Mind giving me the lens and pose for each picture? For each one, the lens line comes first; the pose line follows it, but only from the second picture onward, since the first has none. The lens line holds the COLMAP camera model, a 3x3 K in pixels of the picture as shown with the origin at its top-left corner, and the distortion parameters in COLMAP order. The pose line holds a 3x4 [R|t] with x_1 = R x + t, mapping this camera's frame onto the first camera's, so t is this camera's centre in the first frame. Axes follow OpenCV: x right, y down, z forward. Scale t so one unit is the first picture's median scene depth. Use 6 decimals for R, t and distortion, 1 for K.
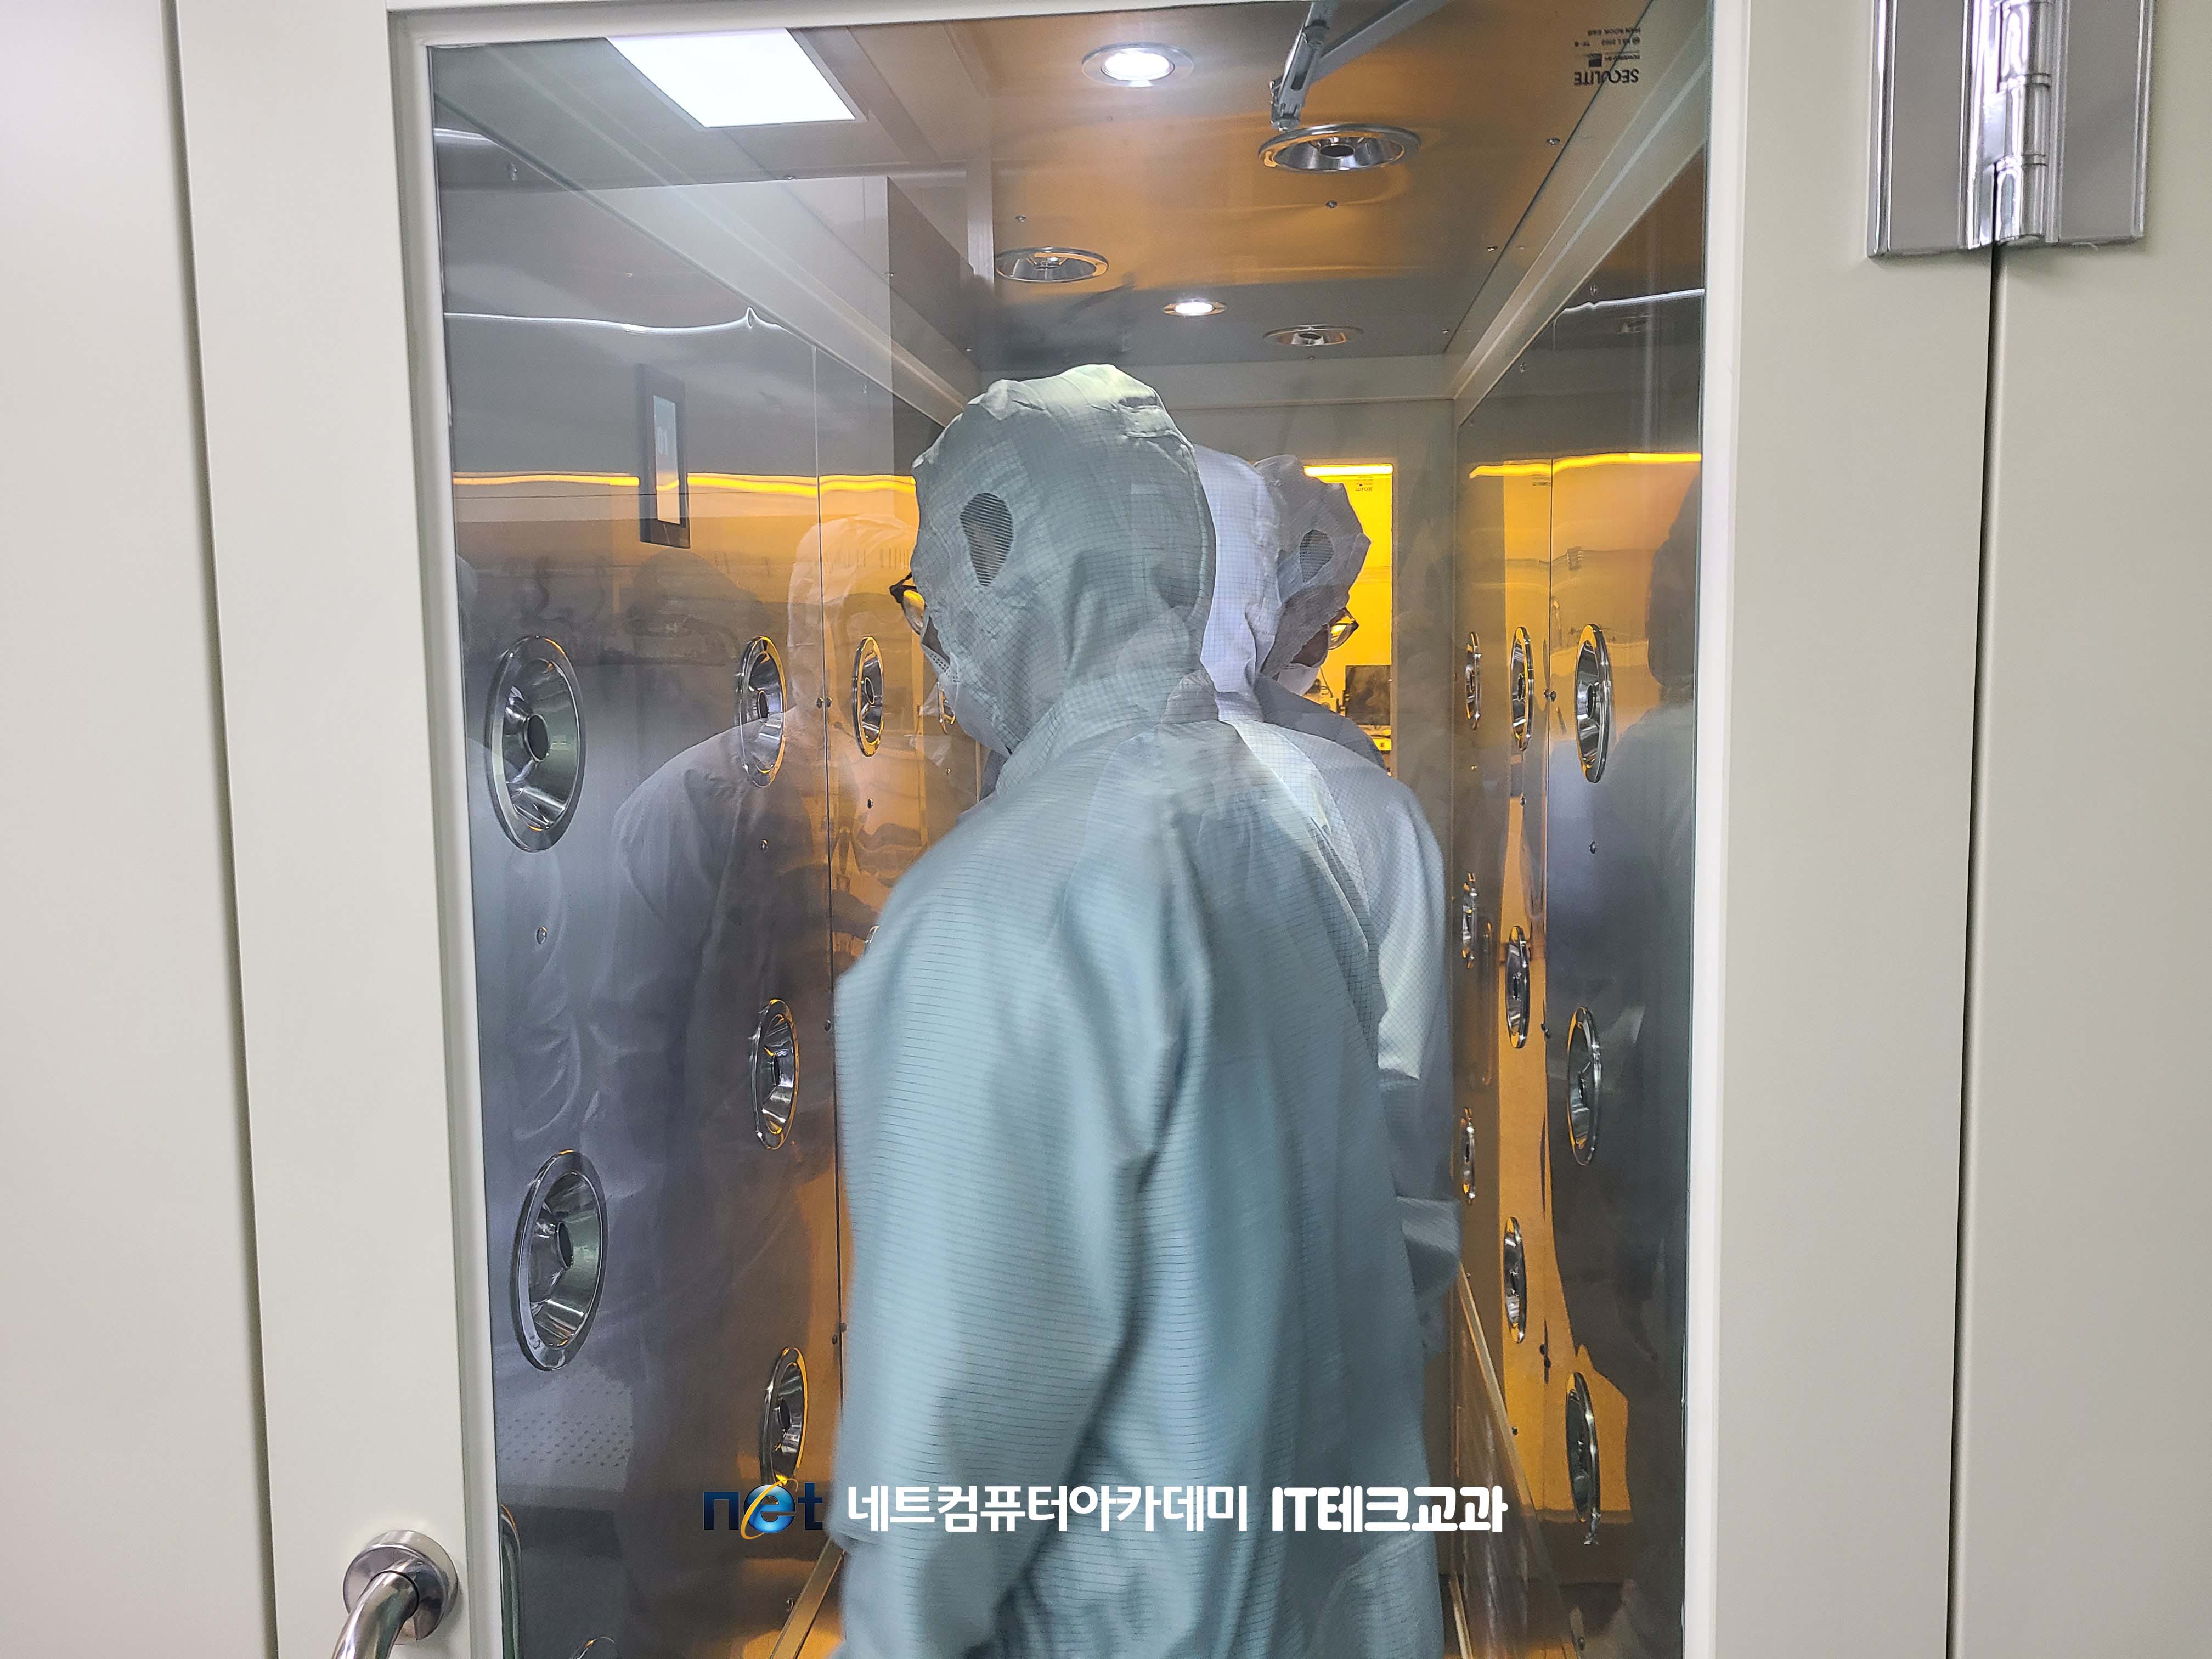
lens RADIAL K [[1680.8, 0, 1100.6], [0, 1680.8, 835.3], [0, 0, 1]] dist [0.032821, -0.002582]
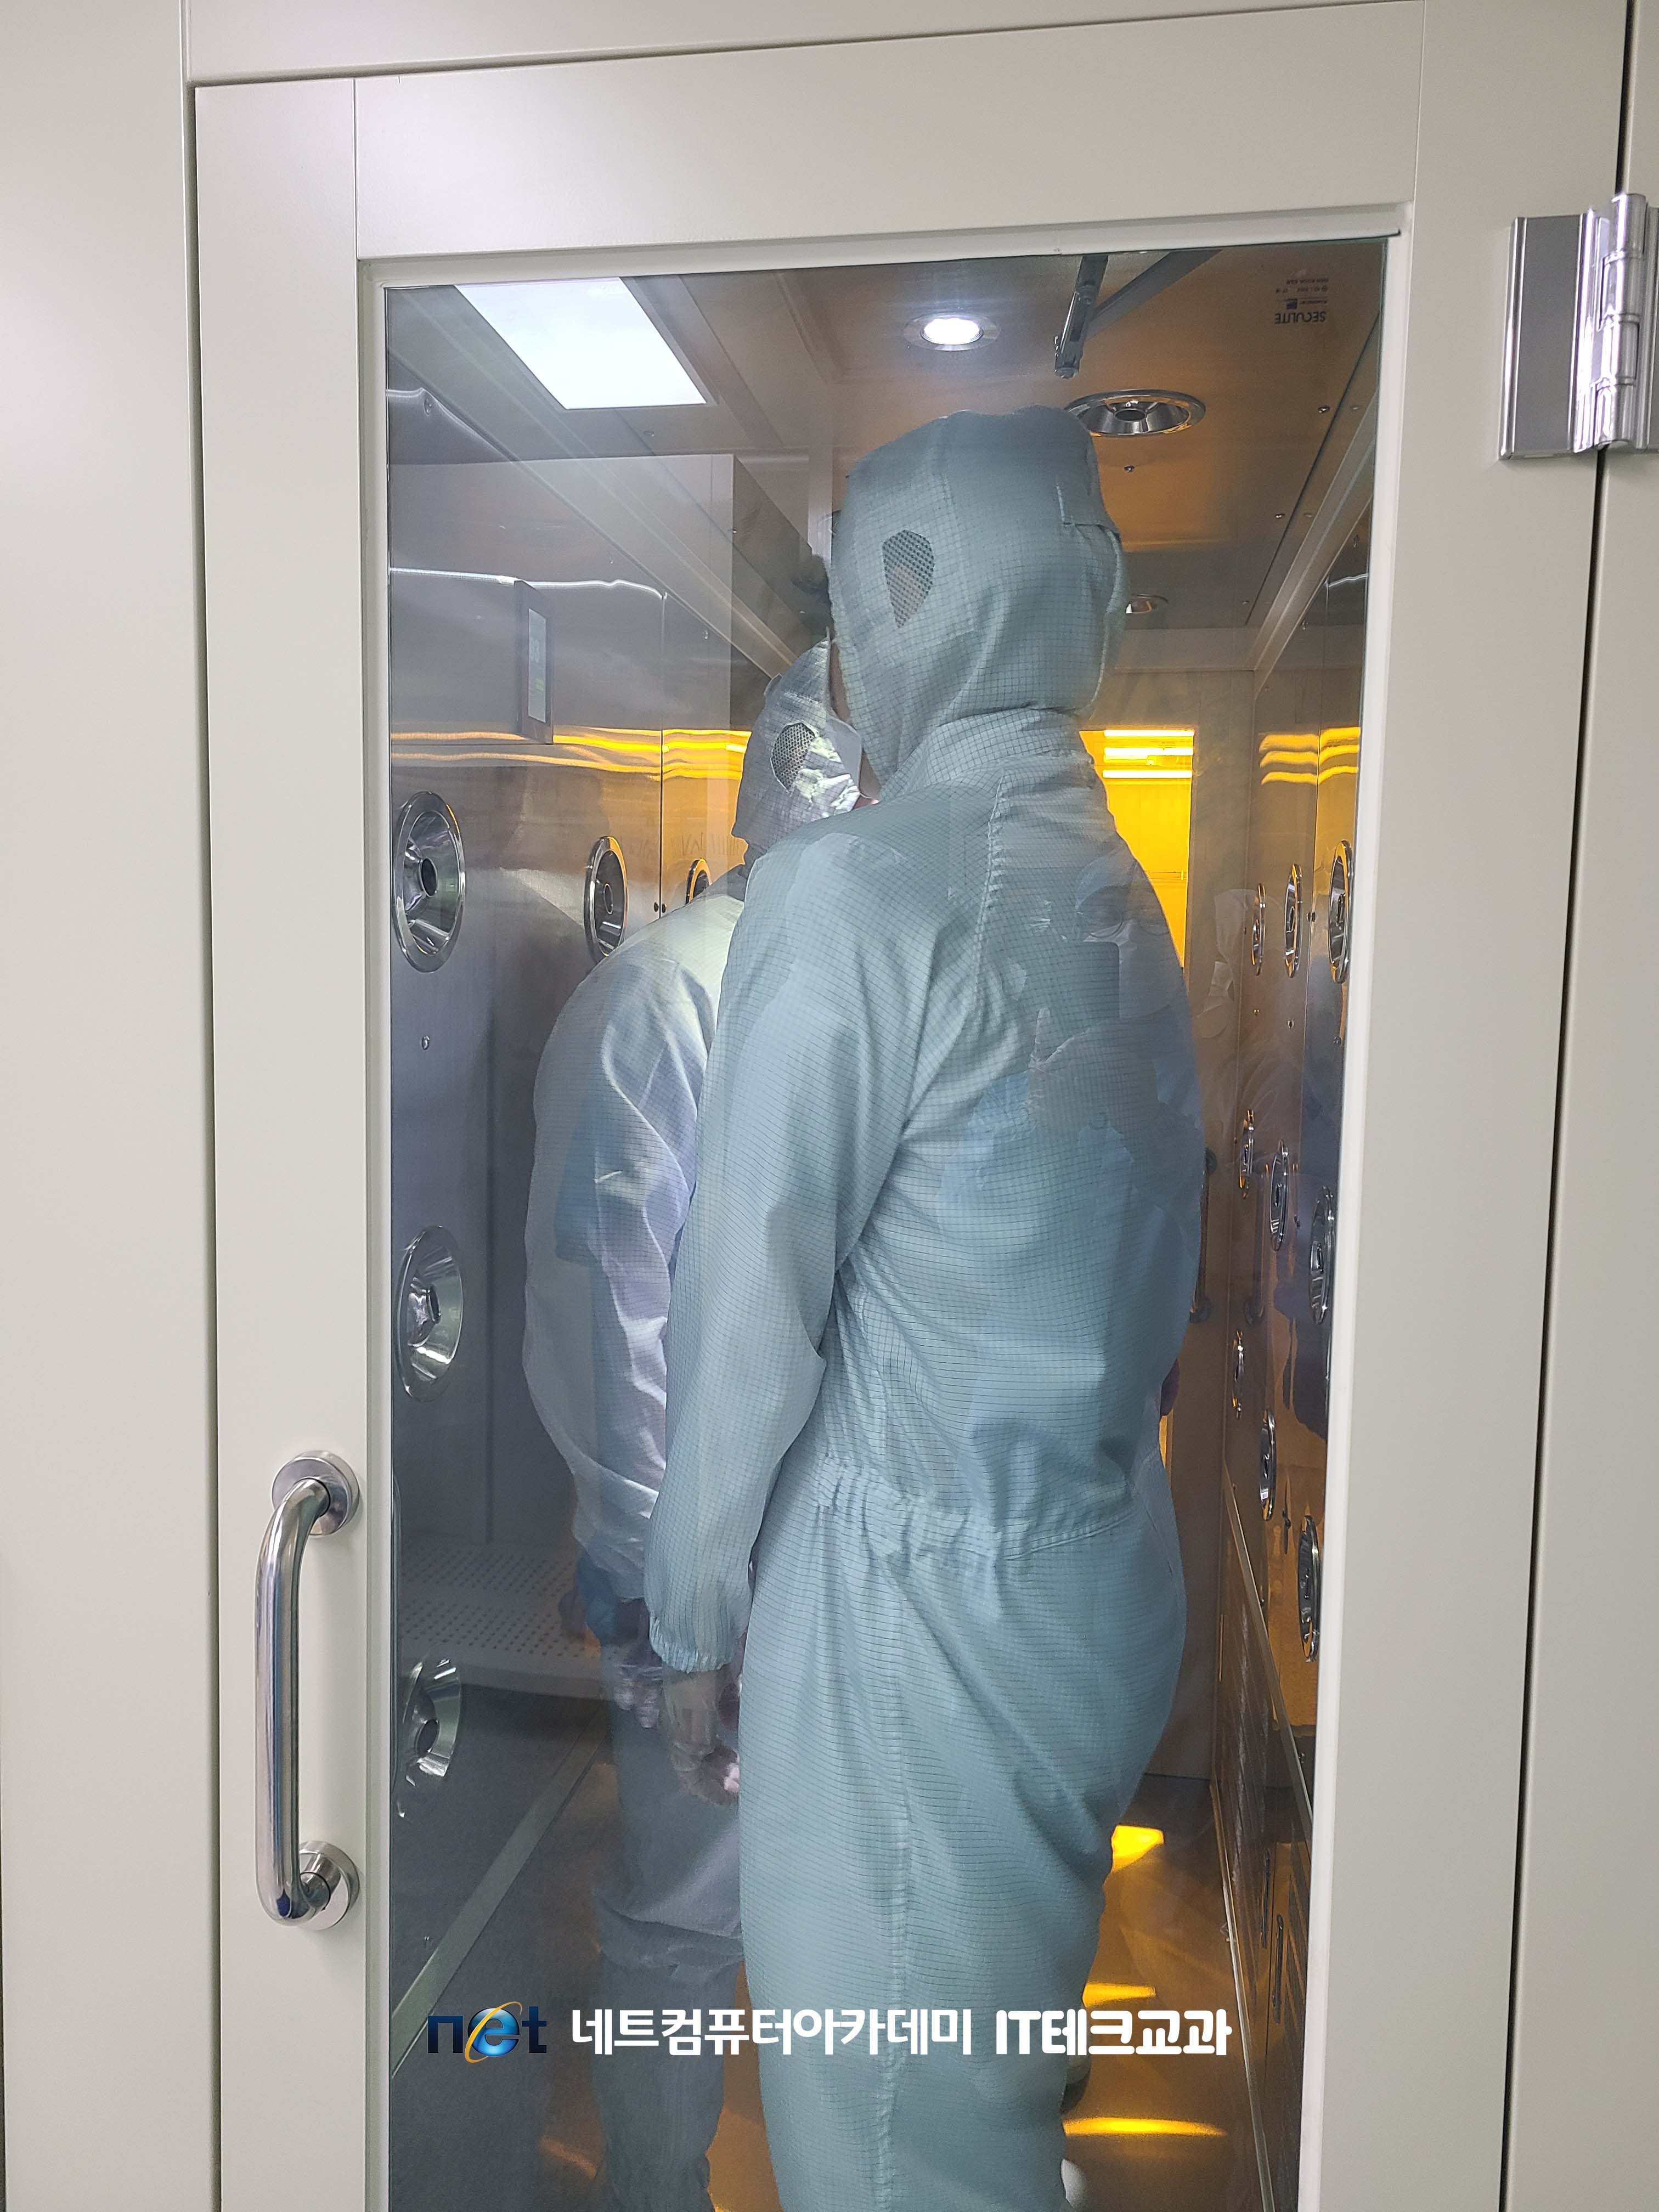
lens RADIAL K [[1687.4, 0, 829.4], [0, 1687.4, 1147.4], [0, 0, 1]] dist [0.040397, -0.005903]
pose [[0.997743, 0.039269, -0.054473, 0.023864], [-0.039389, 0.999223, -0.001123, 0.114077], [0.054387, 0.003266, 0.998515, -0.177114]]
